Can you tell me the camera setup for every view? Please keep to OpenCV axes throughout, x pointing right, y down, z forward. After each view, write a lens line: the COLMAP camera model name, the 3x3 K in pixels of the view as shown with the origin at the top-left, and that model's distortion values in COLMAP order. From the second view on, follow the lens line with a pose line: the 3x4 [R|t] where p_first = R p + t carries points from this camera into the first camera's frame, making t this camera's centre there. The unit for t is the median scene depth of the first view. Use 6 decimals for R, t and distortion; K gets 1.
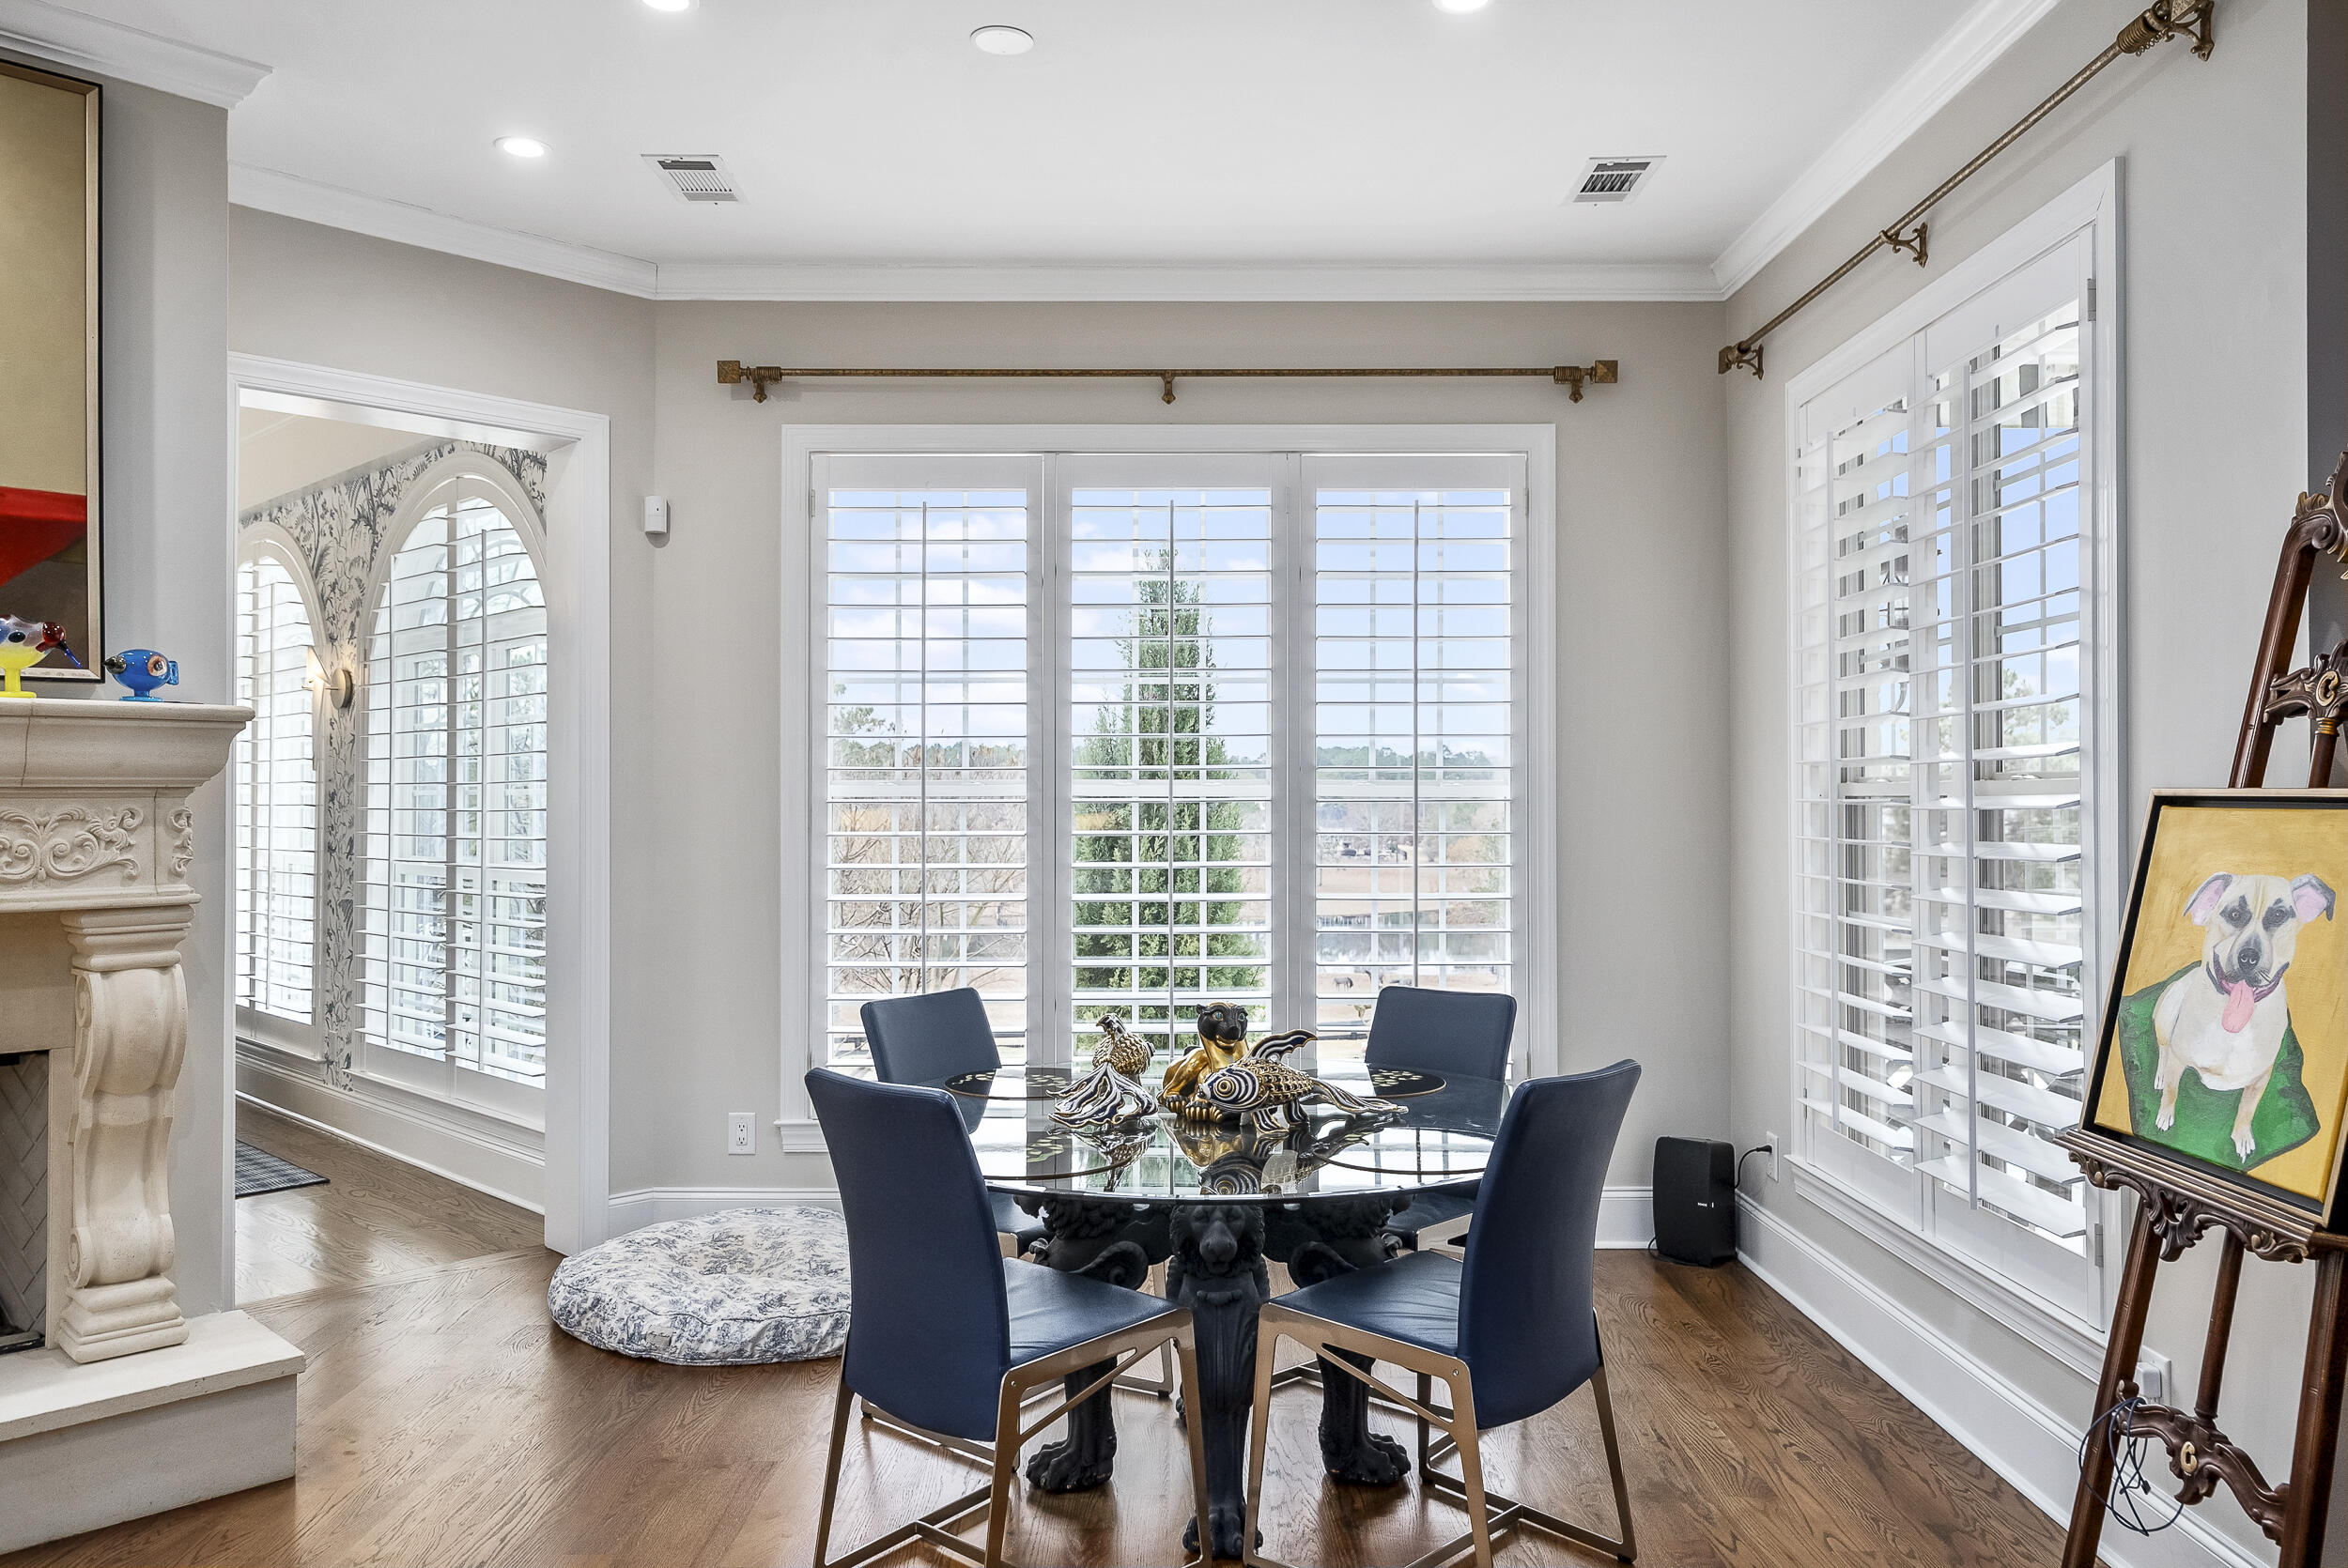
lens RADIAL K [[1678.6, 0, 1179.0], [0, 1678.6, 782.5], [0, 0, 1]] dist [0.000430, -0.000680]
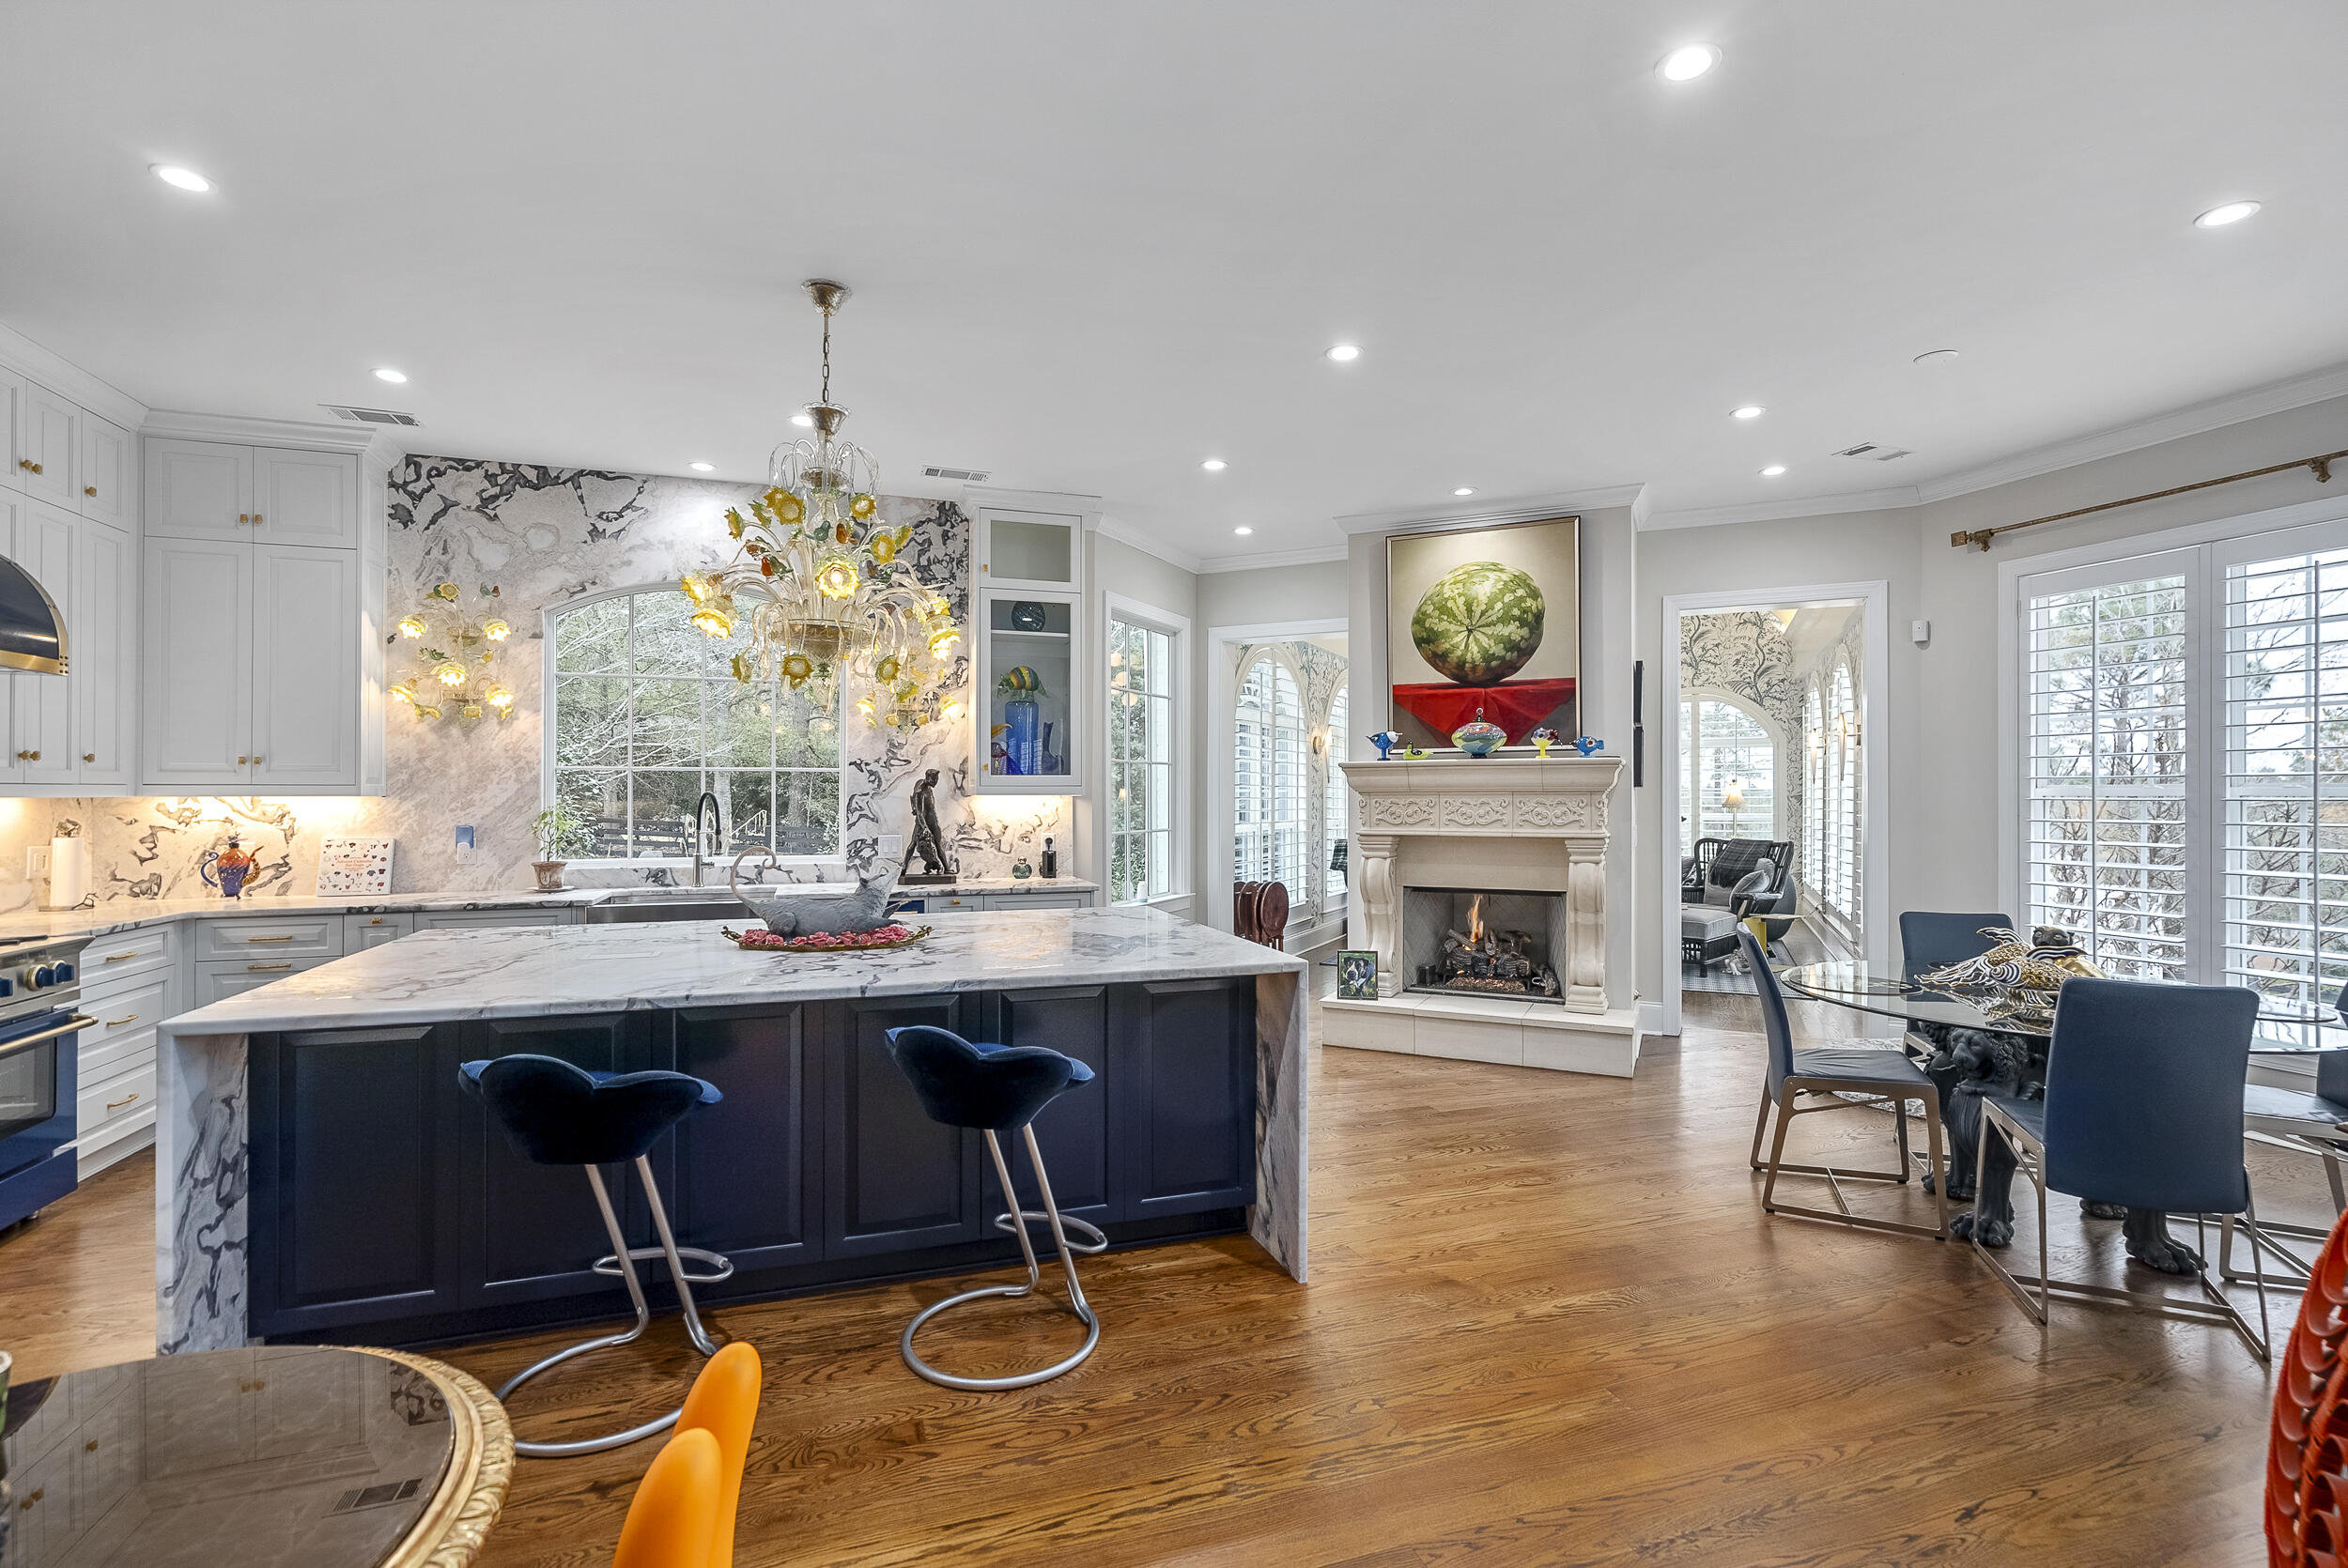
lens RADIAL K [[1082.7, 0, 1175.8], [0, 1082.7, 788.1], [0, 0, 1]] dist [-0.007528, 0.003072]
pose [[0.313066, -0.002274, -0.949729, 0.731281], [0.007314, 0.999973, 0.000016, -0.006110], [0.949703, -0.006951, 0.313074, -0.099554]]
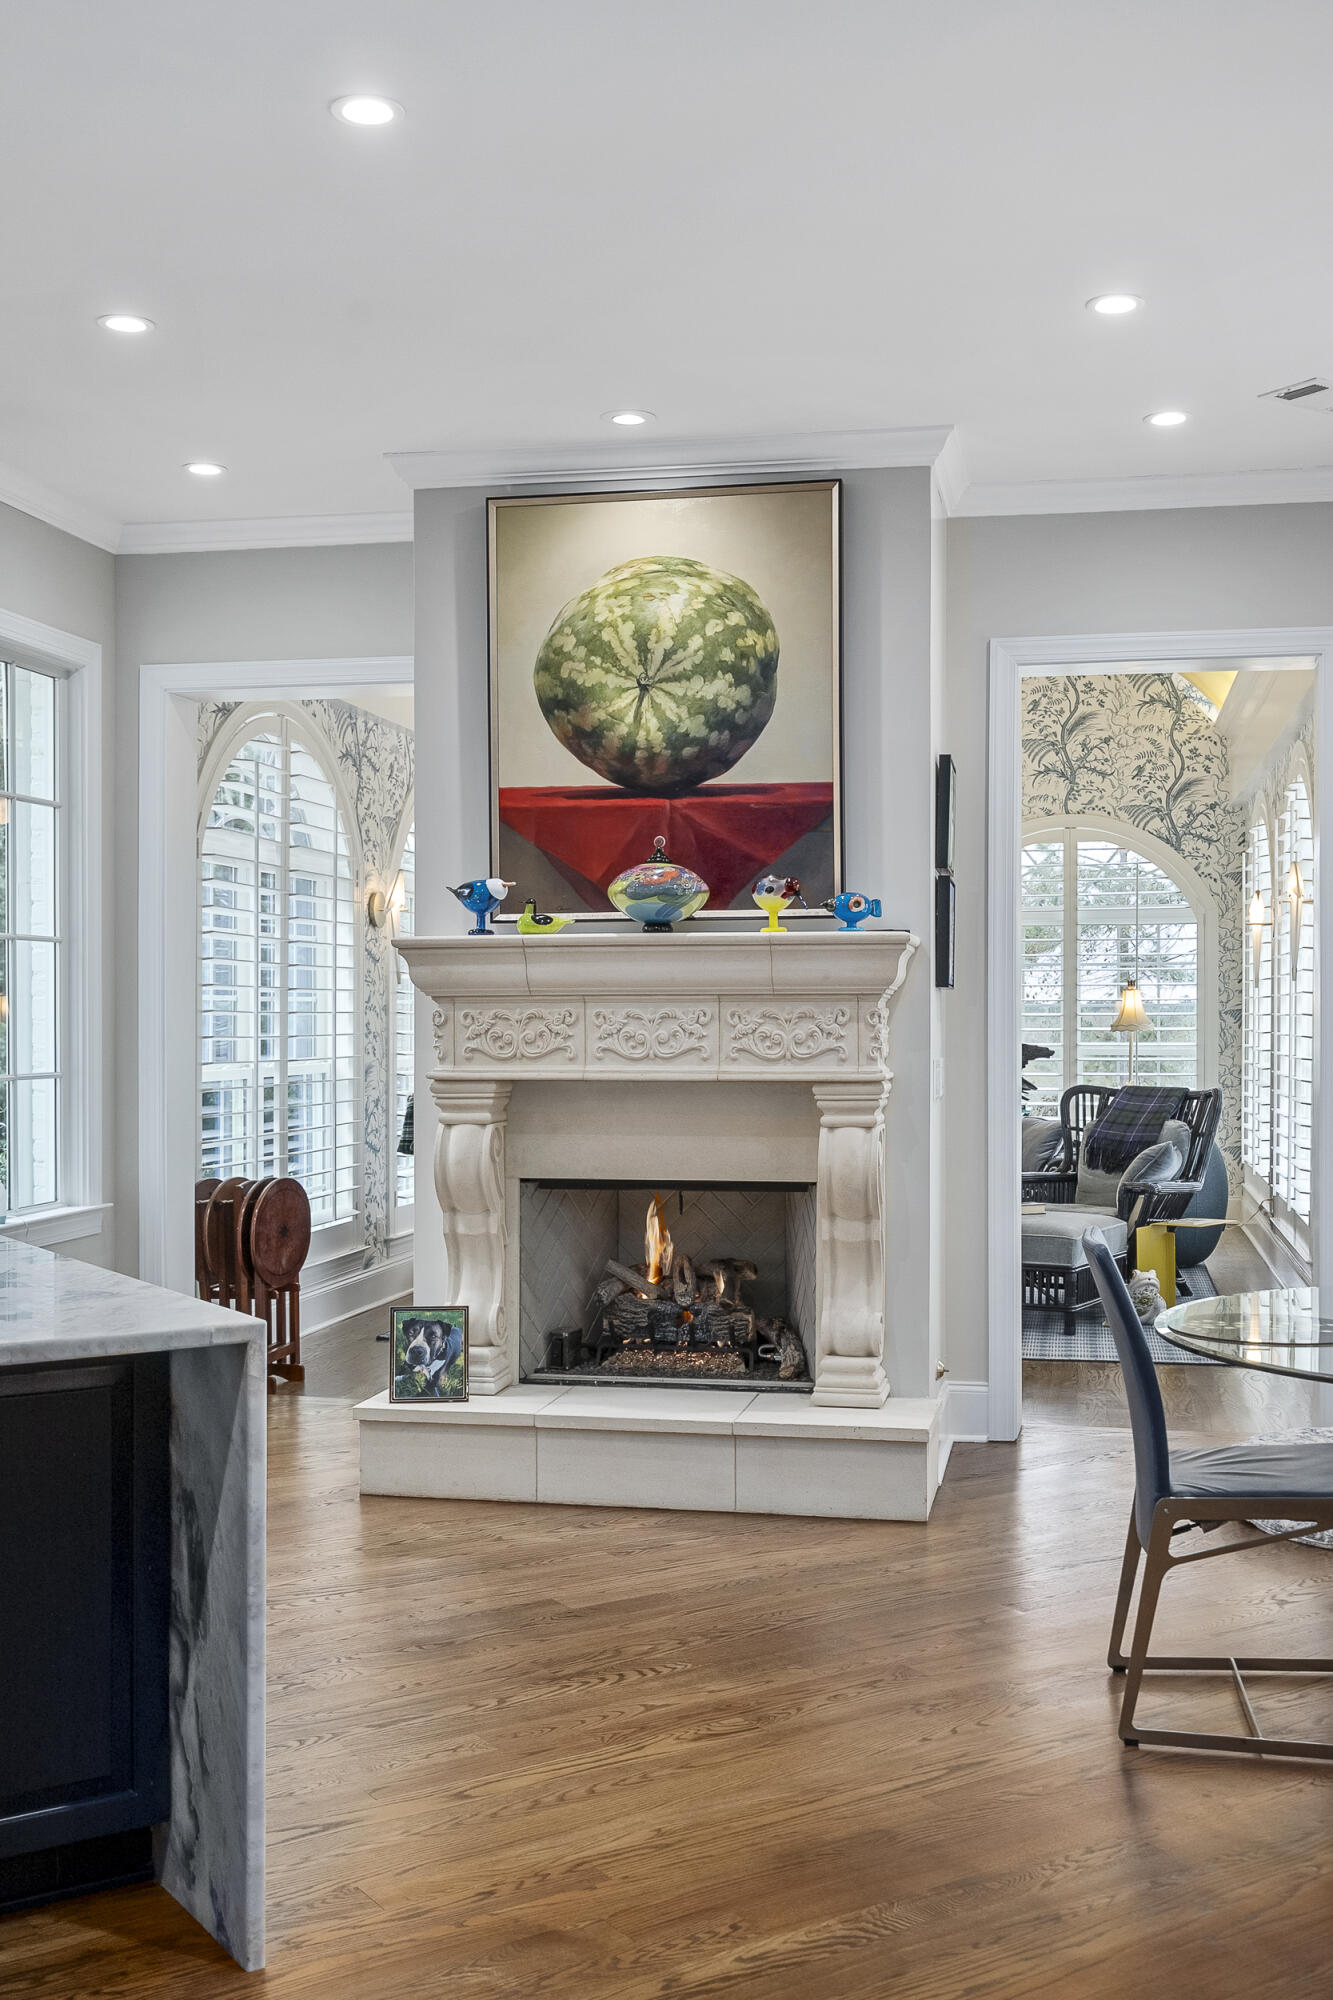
lens RADIAL K [[2120.4, 0, 670.5], [0, 2120.4, 1013.9], [0, 0, 1]] dist [0.007665, 0.000000]
pose [[0.547086, 0.004614, -0.837064, 0.734874], [0.006310, 0.999934, 0.009636, 0.001566], [0.837053, -0.010553, 0.547021, -0.063517]]
